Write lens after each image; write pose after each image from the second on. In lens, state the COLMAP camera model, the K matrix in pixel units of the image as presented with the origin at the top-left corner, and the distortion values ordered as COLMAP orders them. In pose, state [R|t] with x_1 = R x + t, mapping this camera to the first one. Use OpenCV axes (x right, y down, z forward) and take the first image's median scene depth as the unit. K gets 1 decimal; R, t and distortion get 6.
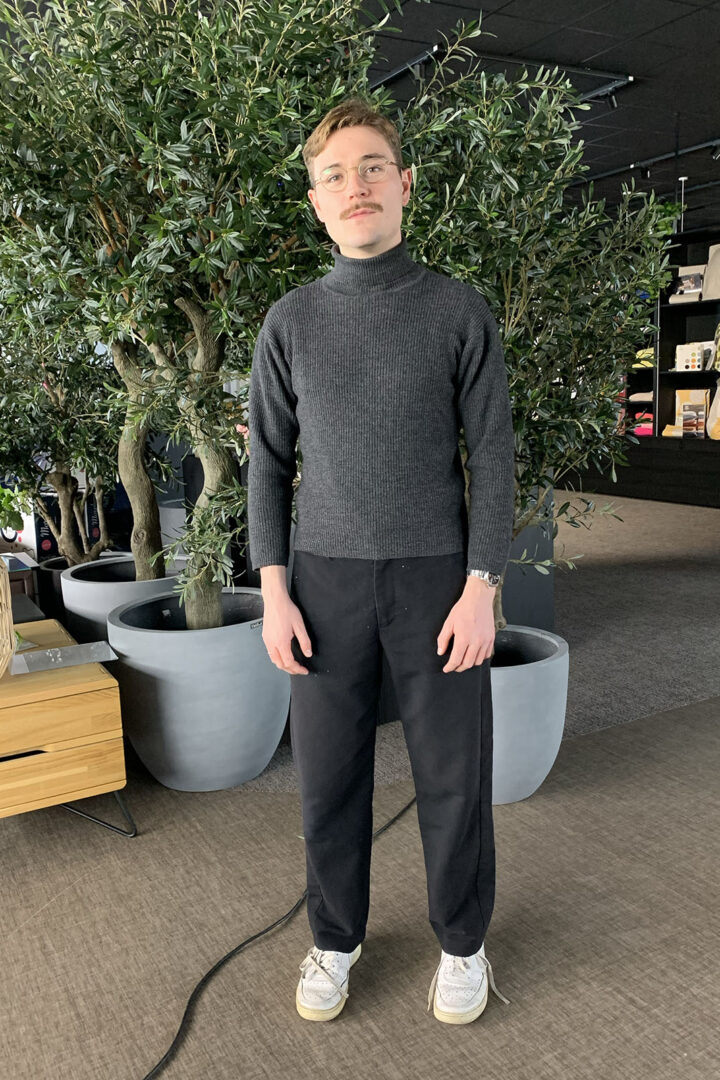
lens RADIAL K [[964.8, 0, 360.0], [0, 964.8, 540.0], [0, 0, 1]] dist [0.068437, -0.123792]
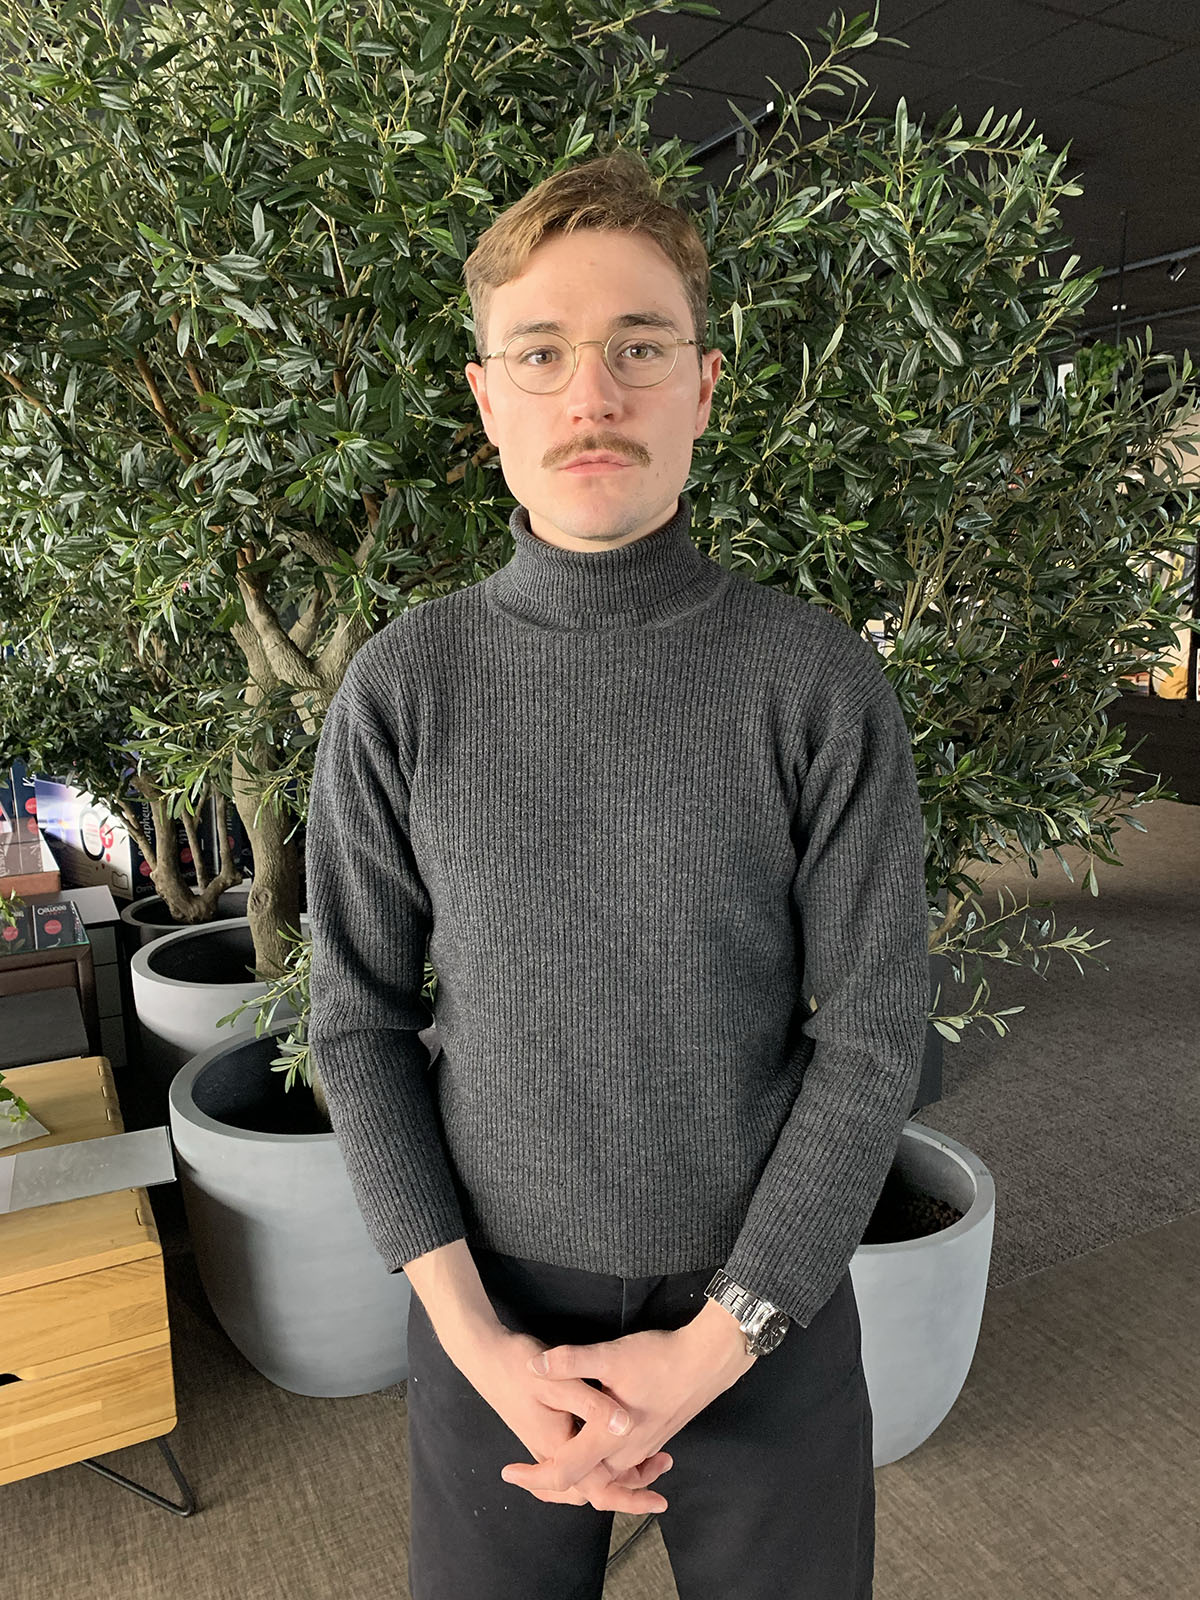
lens RADIAL K [[1277.0, 0, 600.0], [0, 1277.0, 800.0], [0, 0, 1]] dist [0.015816, -0.000726]
pose [[0.999031, 0.027865, -0.034067, 0.014847], [-0.027208, 0.999438, 0.019606, -0.138240], [0.034594, -0.018660, 0.999227, 0.329910]]
